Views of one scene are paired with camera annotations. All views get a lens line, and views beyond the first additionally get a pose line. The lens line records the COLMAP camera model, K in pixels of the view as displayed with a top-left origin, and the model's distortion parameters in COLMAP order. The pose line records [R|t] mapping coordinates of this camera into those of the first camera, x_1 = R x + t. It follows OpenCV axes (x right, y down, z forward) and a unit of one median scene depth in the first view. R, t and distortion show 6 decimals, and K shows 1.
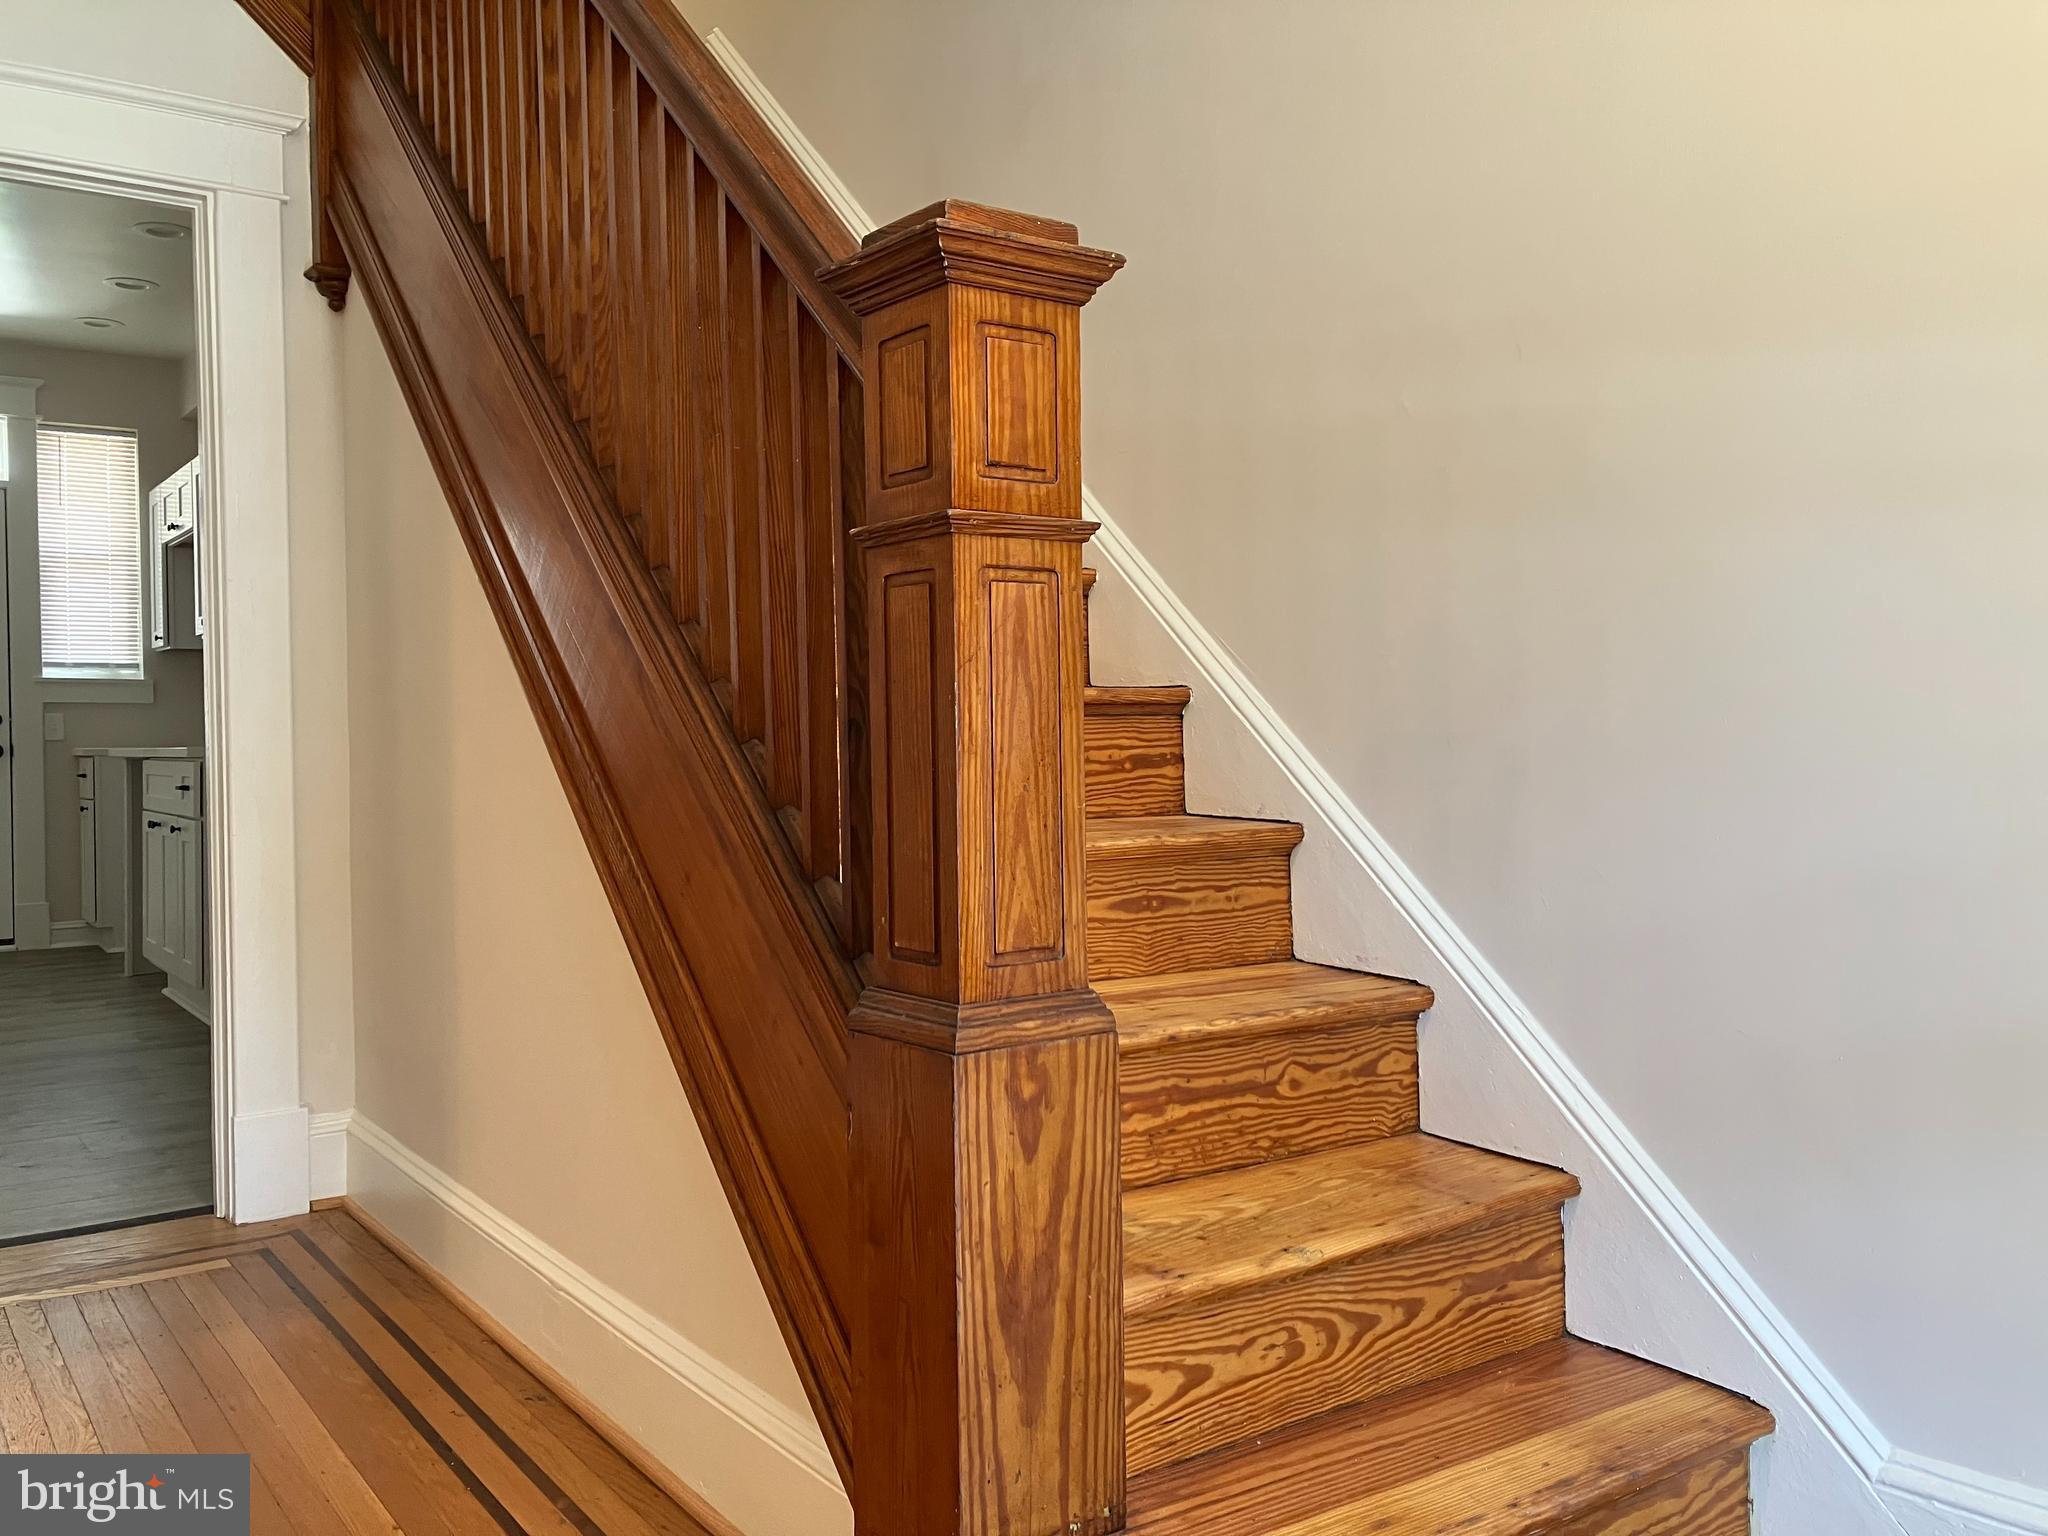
lens RADIAL K [[1668.0, 0, 1022.3], [0, 1668.0, 766.8], [0, 0, 1]] dist [0.041735, -0.051073]
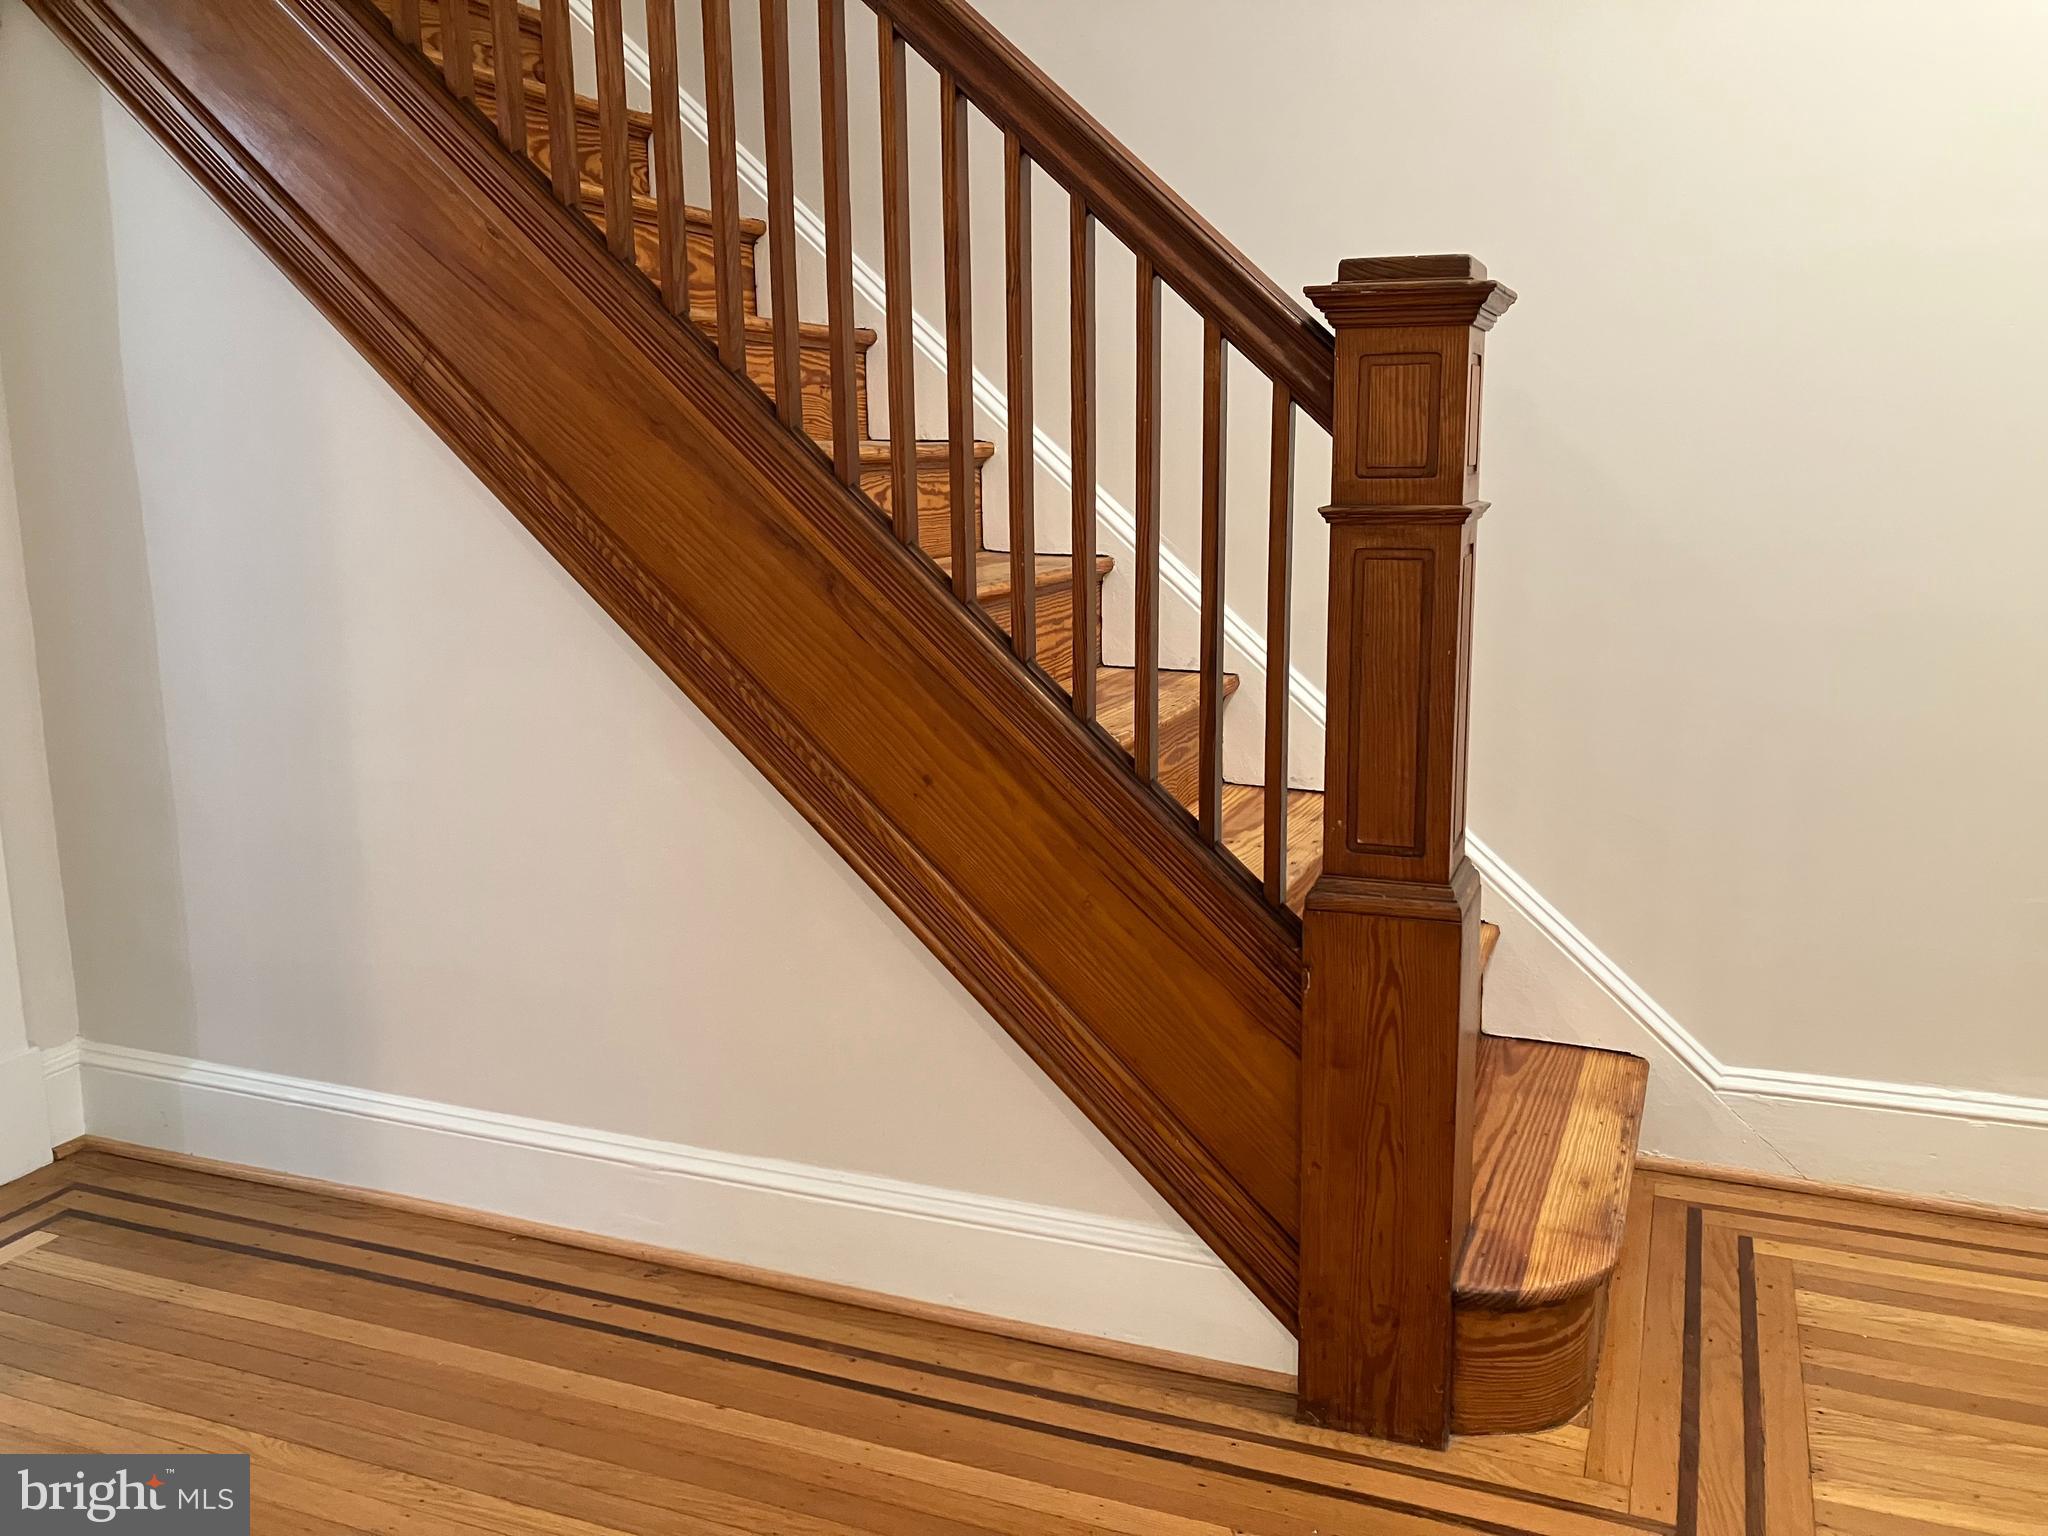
lens RADIAL K [[1668.0, 0, 1020.2], [0, 1668.0, 767.9], [0, 0, 1]] dist [0.041735, -0.051073]
pose [[0.844670, -0.098399, 0.526165, -0.845751], [0.009803, 0.985638, 0.168589, -0.146405], [-0.535197, -0.137244, 0.833503, 0.074127]]
